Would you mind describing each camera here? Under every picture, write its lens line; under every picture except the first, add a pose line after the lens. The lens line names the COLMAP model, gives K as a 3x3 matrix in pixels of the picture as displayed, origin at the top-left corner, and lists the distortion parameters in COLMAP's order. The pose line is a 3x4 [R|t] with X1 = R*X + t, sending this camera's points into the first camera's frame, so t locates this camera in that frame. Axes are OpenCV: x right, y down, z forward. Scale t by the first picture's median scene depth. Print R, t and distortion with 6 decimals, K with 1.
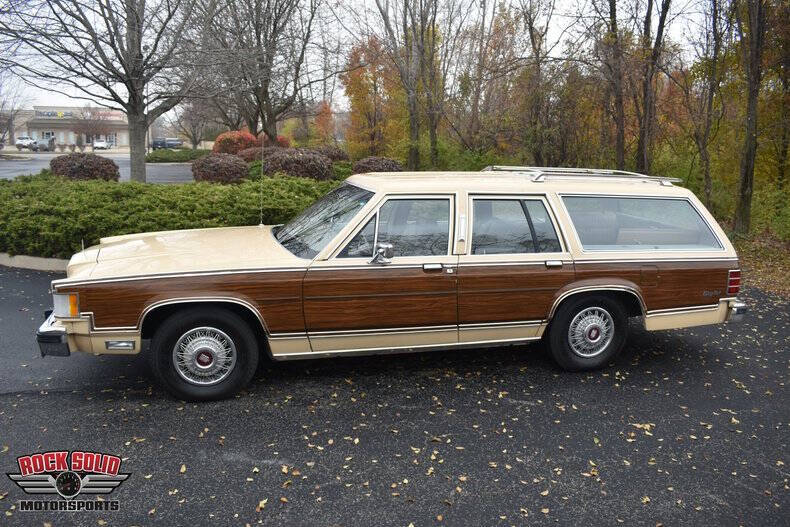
lens RADIAL K [[638.1, 0, 394.2], [0, 638.1, 265.9], [0, 0, 1]] dist [-0.092730, 0.005307]
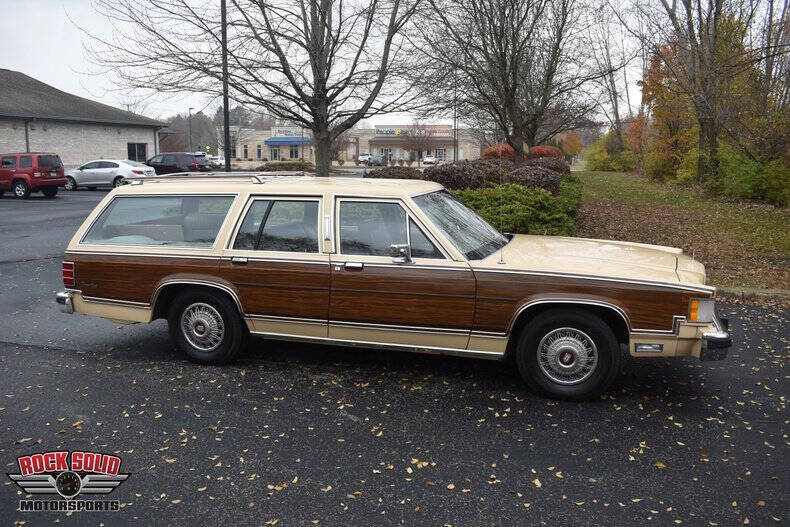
lens RADIAL K [[654.0, 0, 397.8], [0, 654.0, 264.7], [0, 0, 1]] dist [-0.092351, 0.010985]
pose [[0.870324, 0.050844, -0.489849, 0.730874], [-0.064266, 0.997876, -0.010608, -0.007465], [0.488269, 0.040714, 0.871743, 0.168744]]
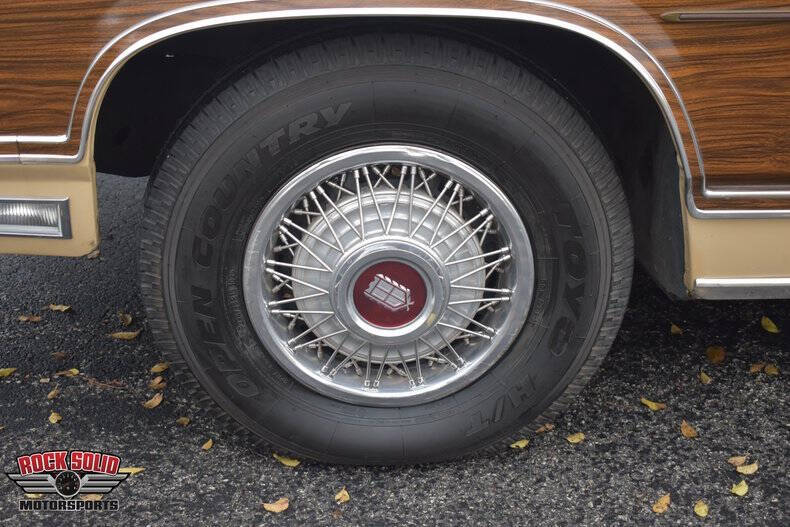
lens RADIAL K [[1137.3, 0, 394.4], [0, 1137.3, 263.7], [0, 0, 1]] dist [0.009573, 0.020773]
pose [[0.977394, 0.067992, -0.200197, -0.210002], [-0.017693, 0.969863, 0.243008, 0.041428], [0.210687, -0.233973, 0.949141, 0.603082]]
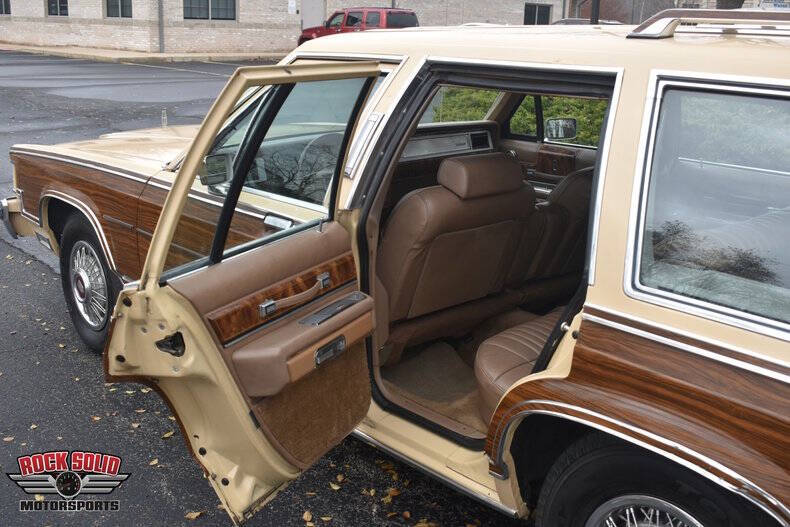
lens RADIAL K [[874.3, 0, 395.8], [0, 874.3, 264.6], [0, 0, 1]] dist [-0.067702, 0.018341]
pose [[0.459840, 0.221095, -0.860037, 0.620966], [-0.179708, 0.971639, 0.153699, -0.077615], [0.869627, 0.083879, 0.486531, 0.789316]]
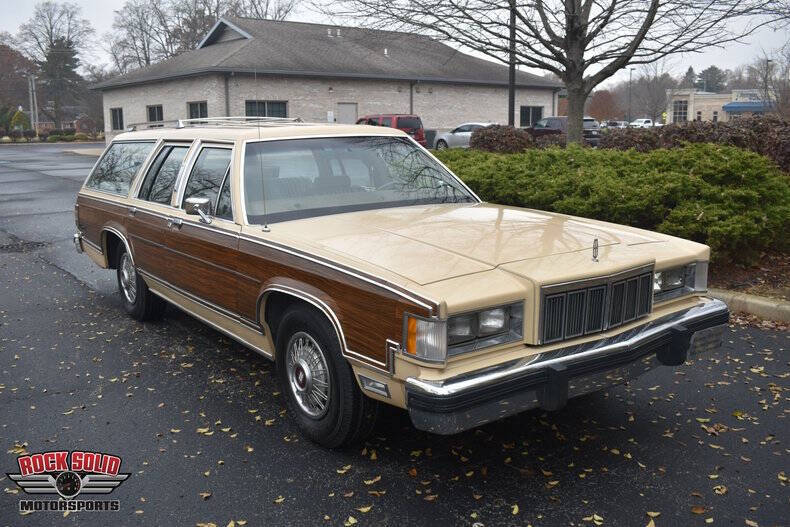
lens RADIAL K [[732.1, 0, 397.0], [0, 732.1, 263.8], [0, 0, 1]] dist [-0.084783, 0.007752]
pose [[0.394834, 0.136937, -0.908490, 1.190798], [-0.149659, 0.985209, 0.083458, -0.085959], [0.906481, 0.103011, 0.409488, 0.947556]]
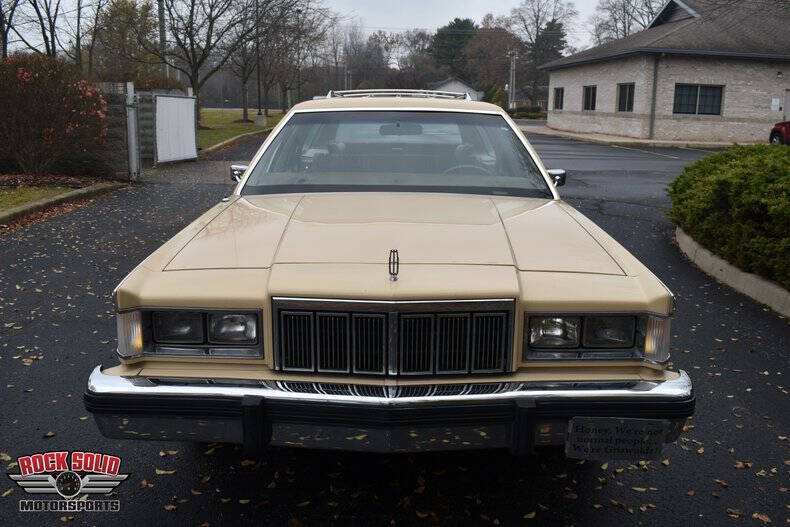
lens RADIAL K [[732.1, 0, 397.0], [0, 732.1, 263.8], [0, 0, 1]] dist [-0.084783, 0.007752]
pose [[-0.226124, 0.171284, -0.958921, 1.120692], [-0.205429, 0.953894, 0.218828, -0.182424], [0.952191, 0.246472, -0.180512, 1.498535]]
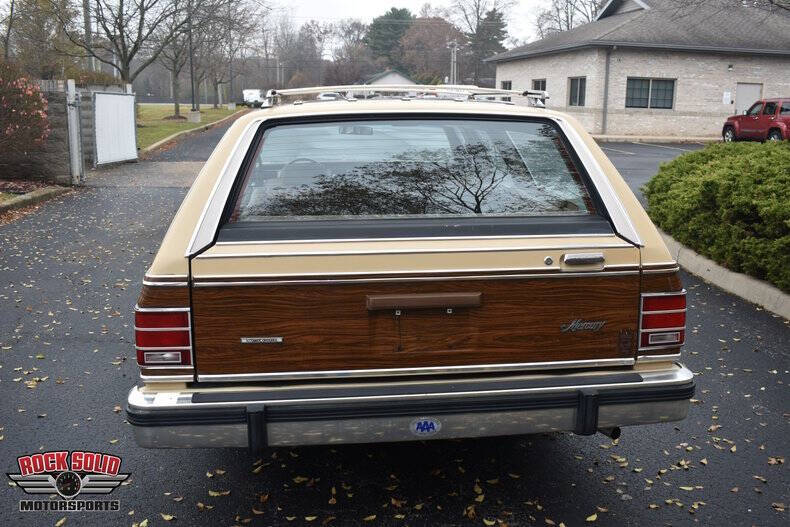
lens RADIAL K [[769.3, 0, 396.4], [0, 769.3, 264.1], [0, 0, 1]] dist [-0.083624, 0.017256]
pose [[-0.143325, 0.173768, -0.974301, 1.174286], [-0.204336, 0.958057, 0.200930, -0.179485], [0.968352, 0.227883, -0.101807, 1.403712]]
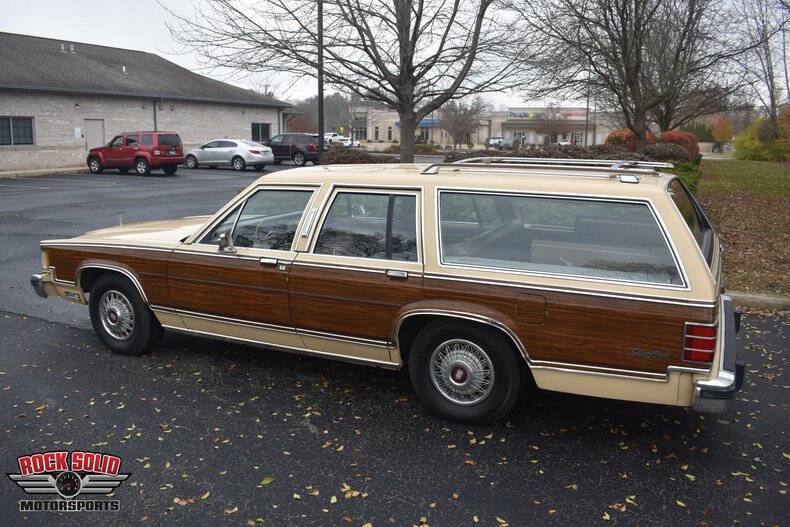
lens RADIAL K [[666.1, 0, 395.8], [0, 666.1, 265.5], [0, 0, 1]] dist [-0.089235, 0.007056]
pose [[0.750704, 0.100389, -0.652967, 0.852974], [-0.106720, 0.993833, 0.030100, -0.042471], [0.651962, 0.047088, 0.756788, 0.380877]]
